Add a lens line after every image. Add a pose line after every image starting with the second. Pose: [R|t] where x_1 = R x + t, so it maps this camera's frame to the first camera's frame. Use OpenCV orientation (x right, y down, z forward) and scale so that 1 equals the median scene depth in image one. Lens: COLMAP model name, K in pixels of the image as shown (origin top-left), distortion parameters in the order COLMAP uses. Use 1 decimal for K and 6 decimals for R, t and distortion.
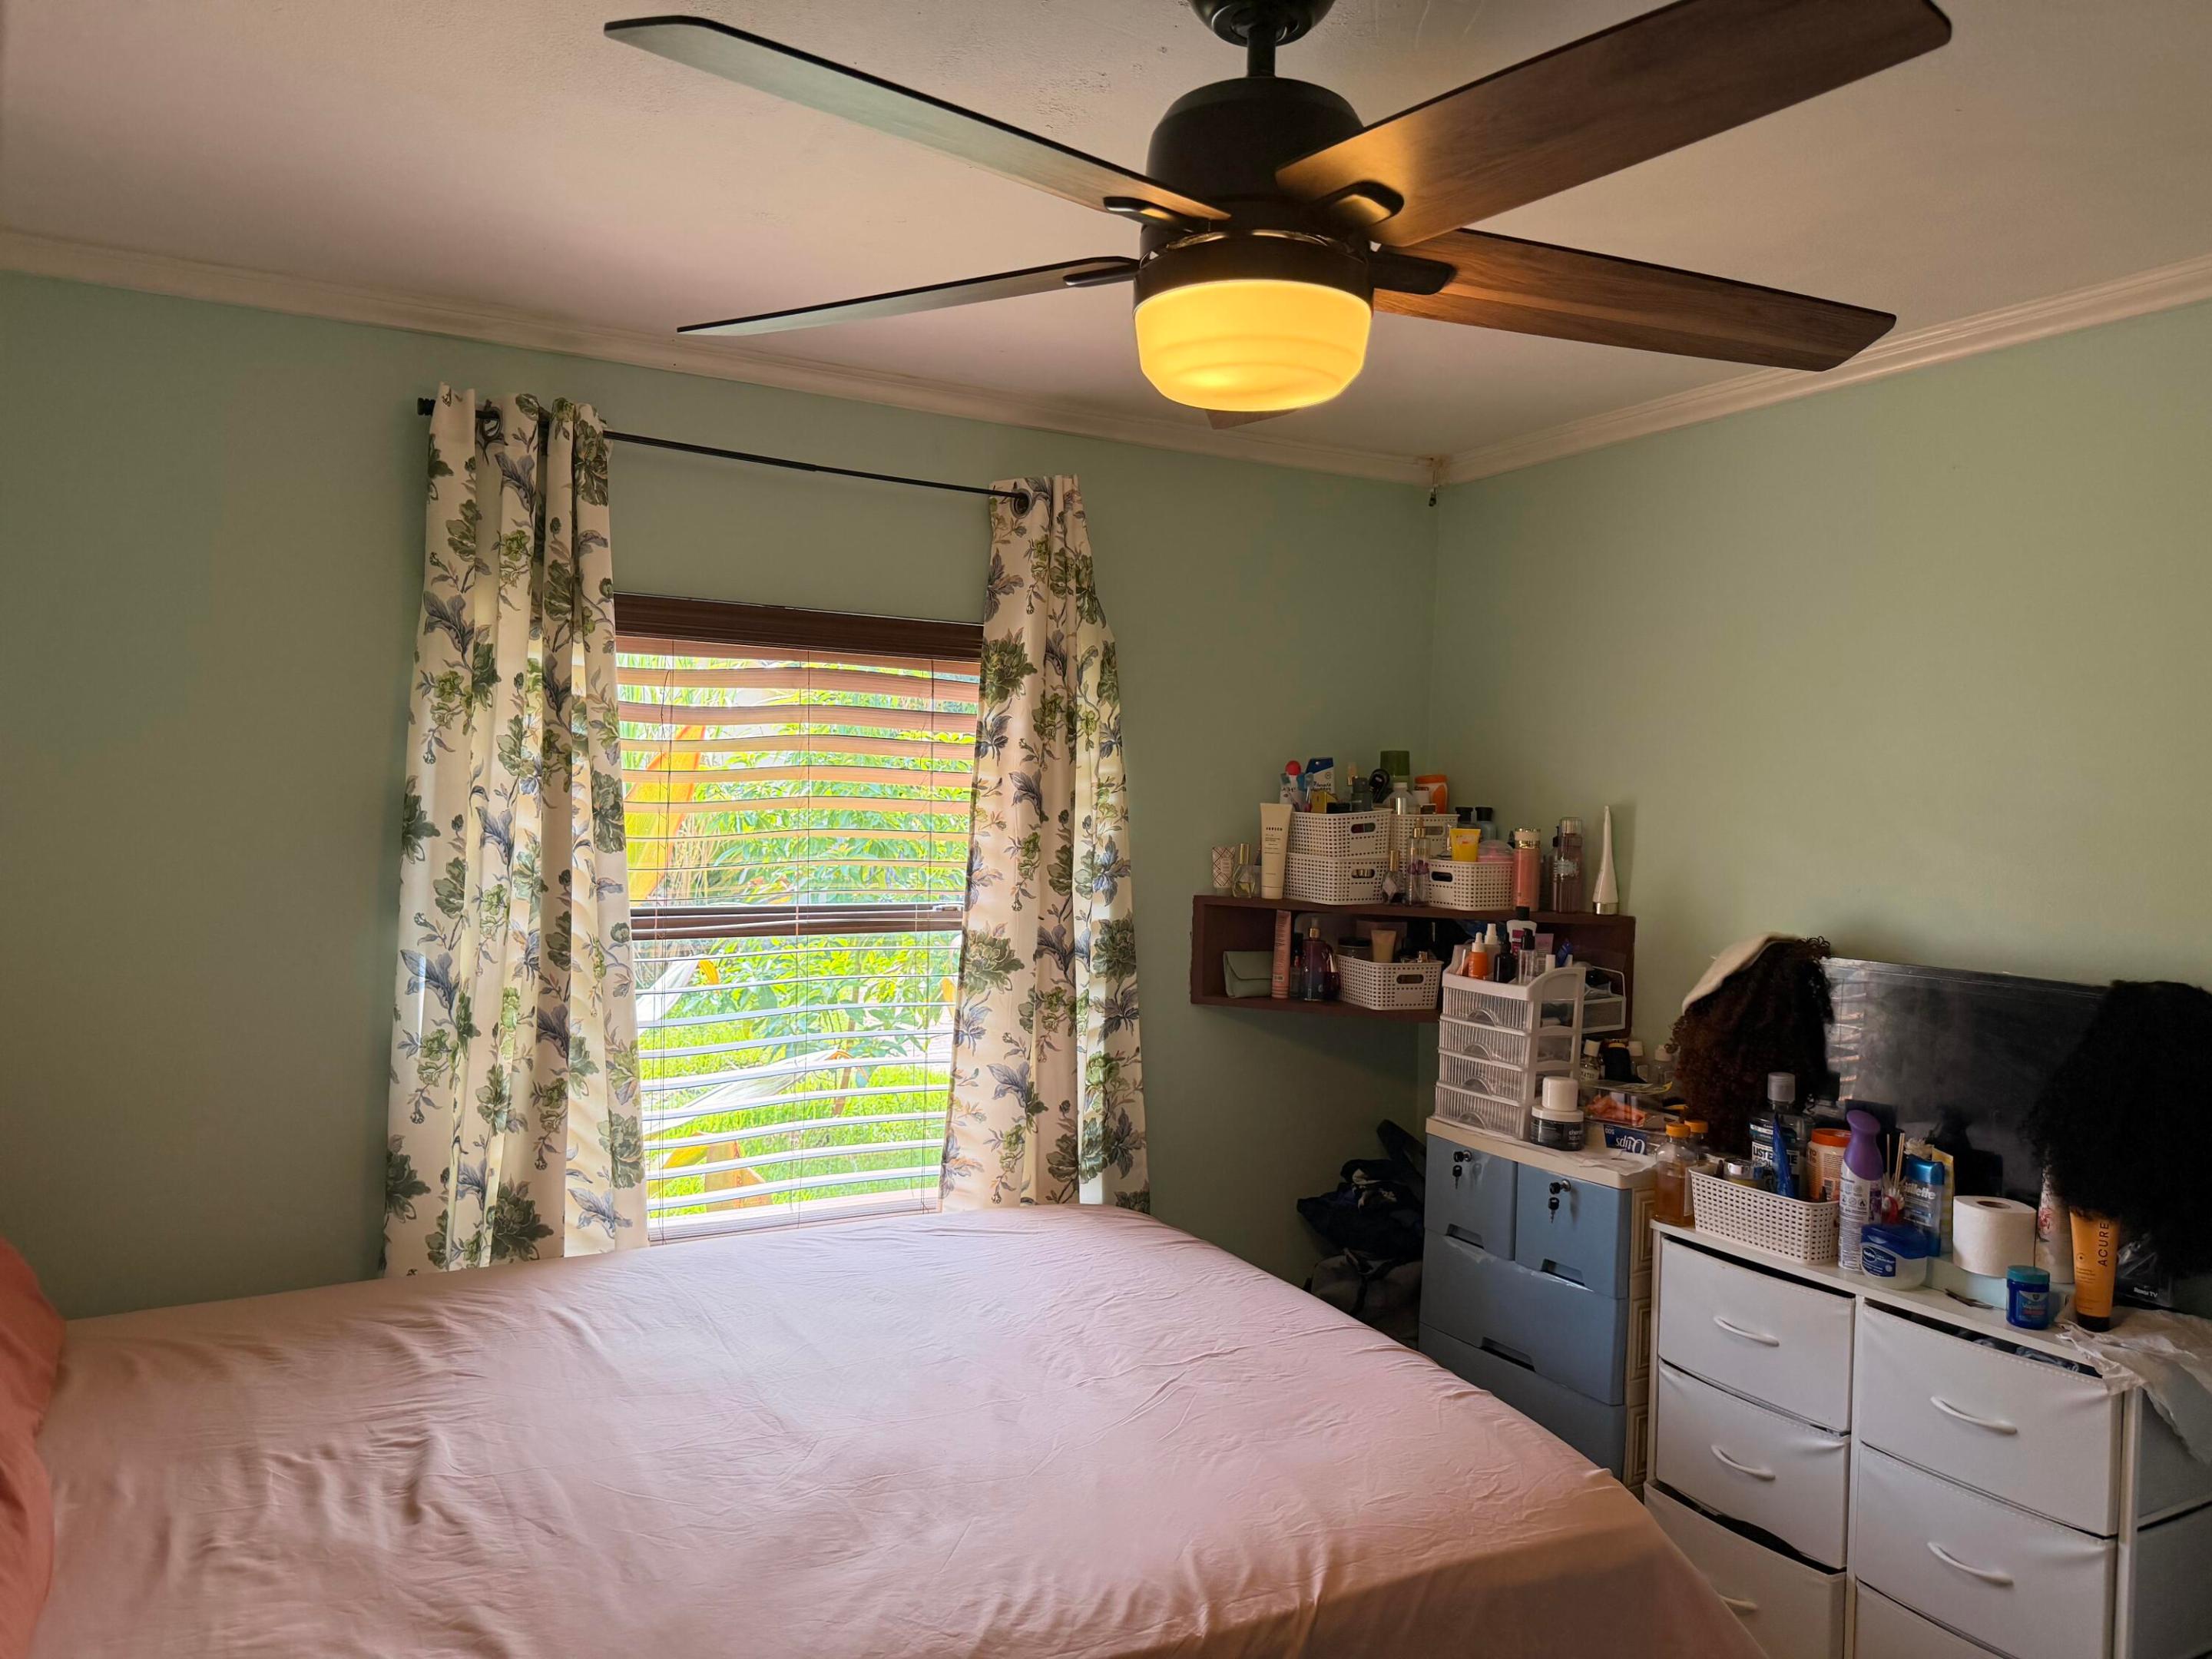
lens RADIAL K [[1547.3, 0, 1102.7], [0, 1547.3, 840.2], [0, 0, 1]] dist [0.164262, -0.329699]
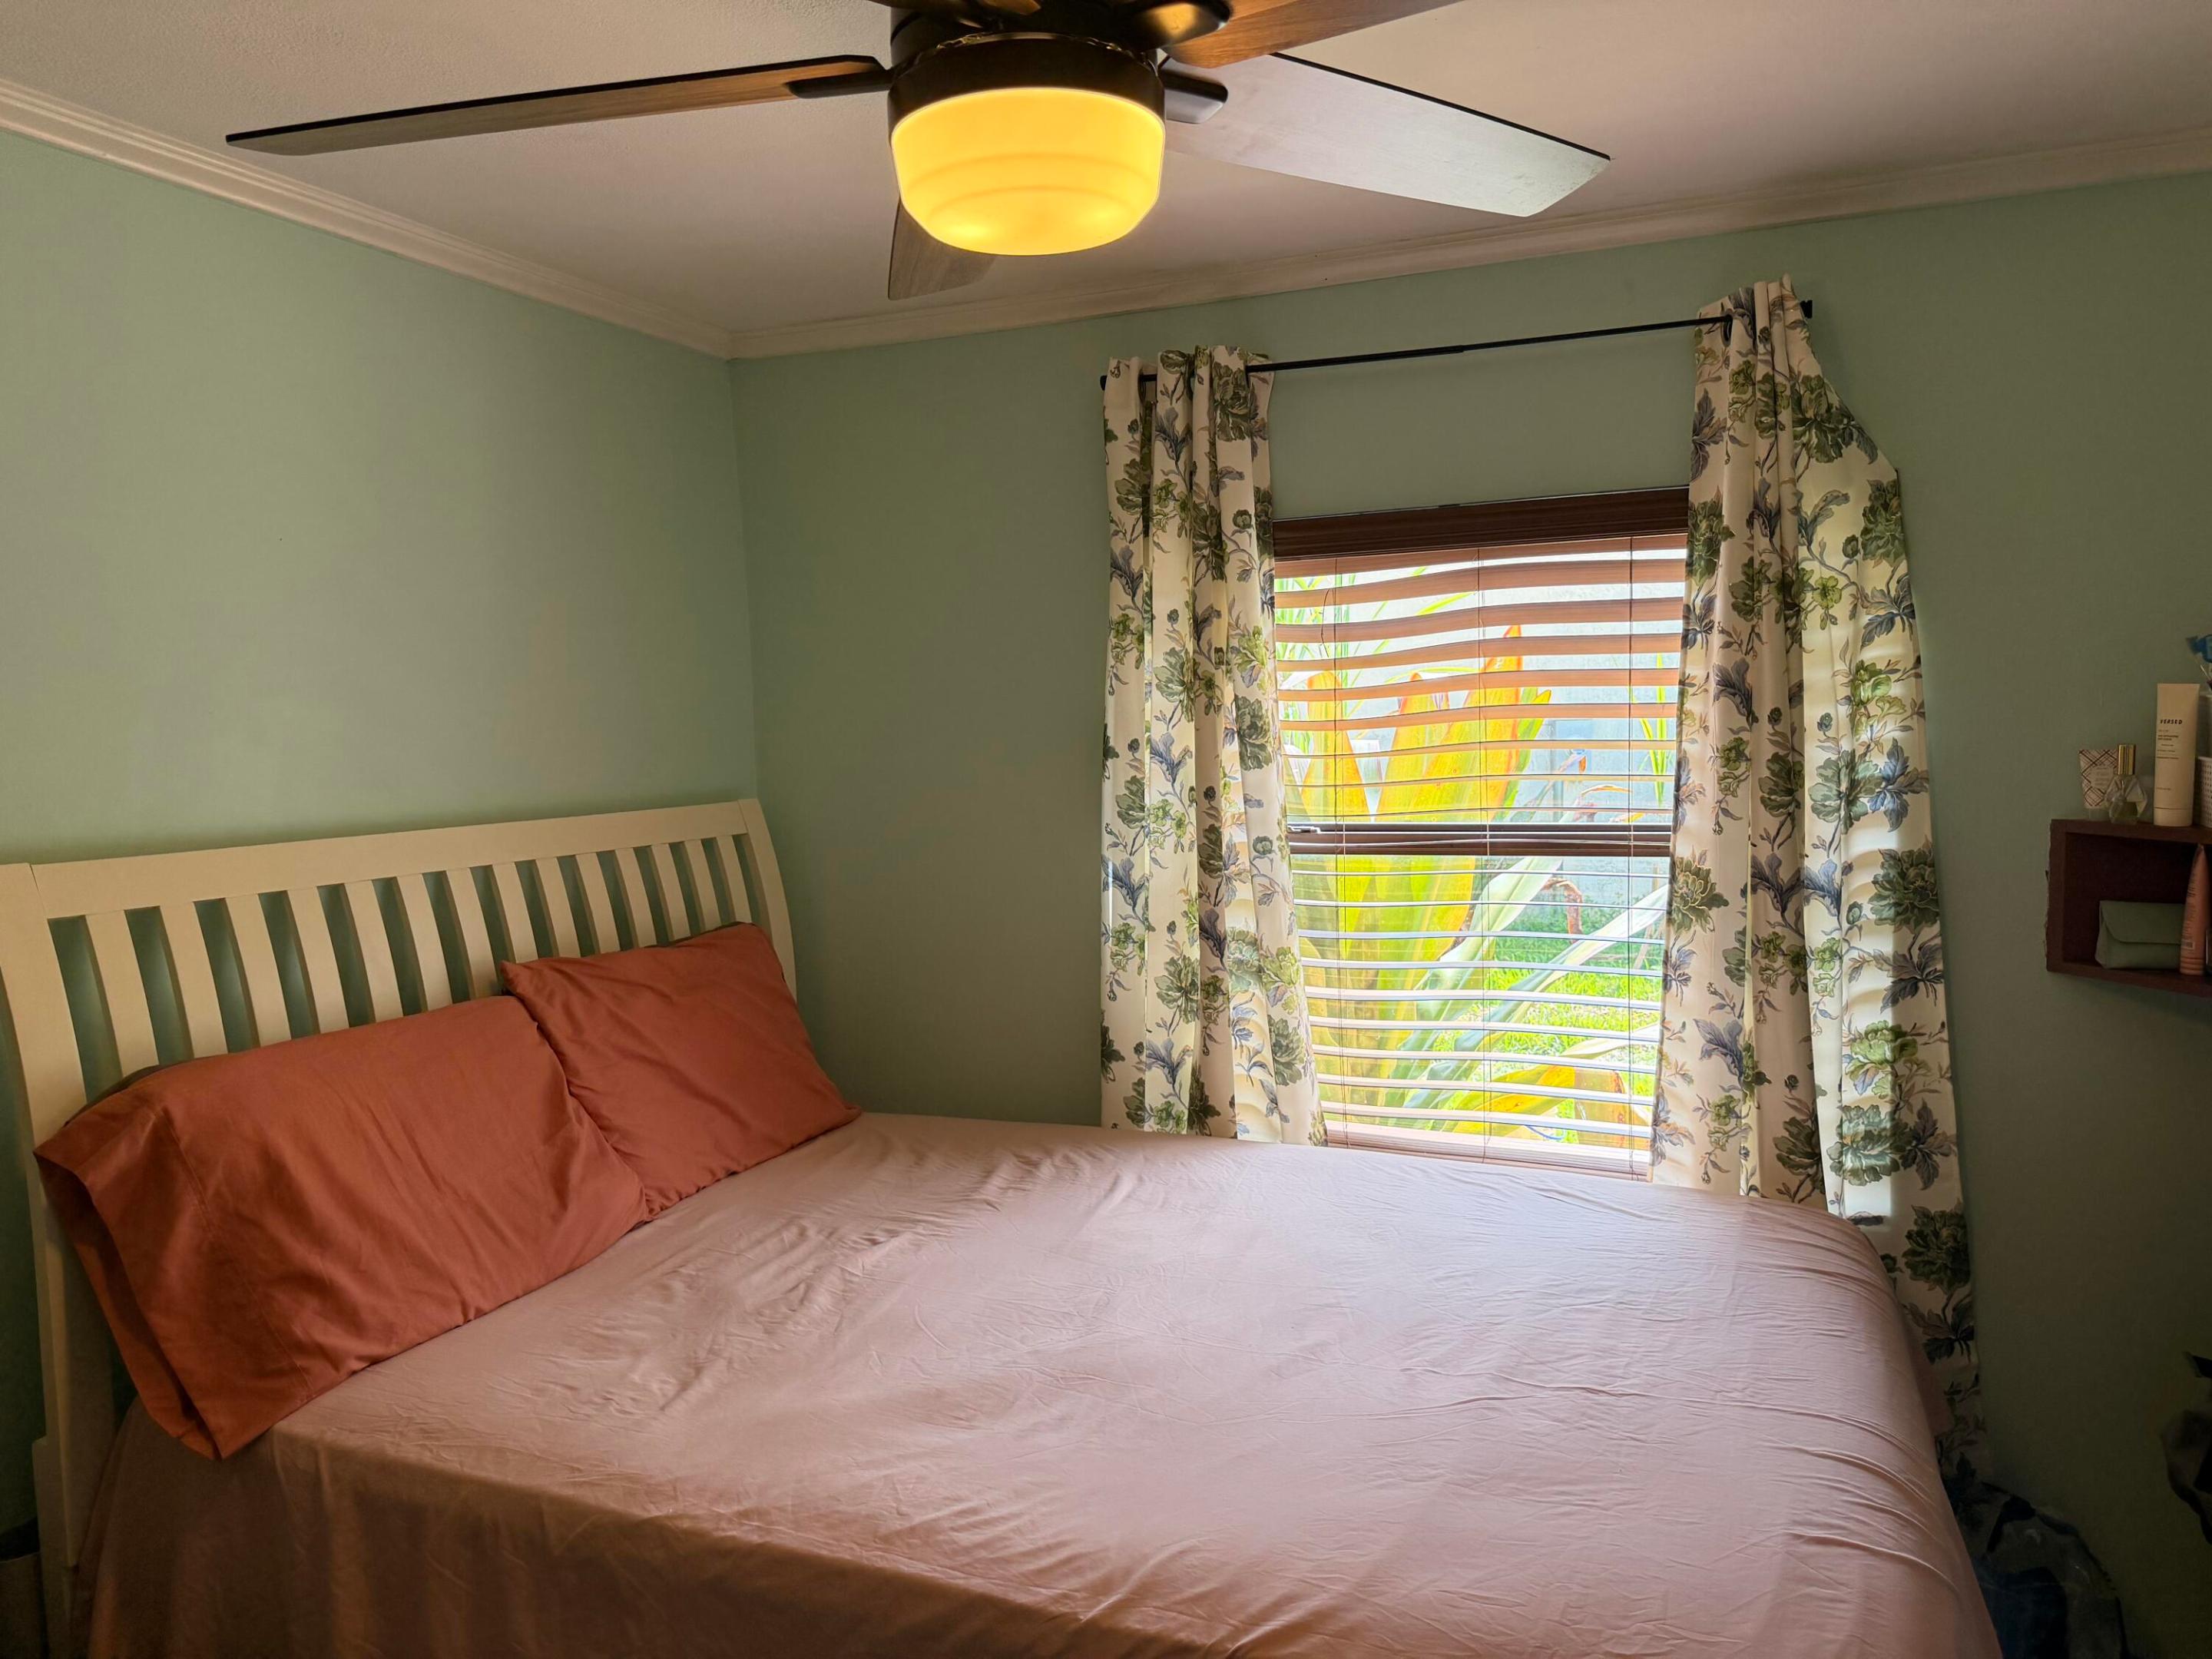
lens RADIAL K [[1547.3, 0, 1102.7], [0, 1547.3, 840.2], [0, 0, 1]] dist [0.164262, -0.329699]
pose [[0.618222, 0.023965, -0.785638, 0.391796], [0.017368, 0.998875, 0.044136, 0.006253], [0.785812, -0.040931, 0.617110, 0.233191]]
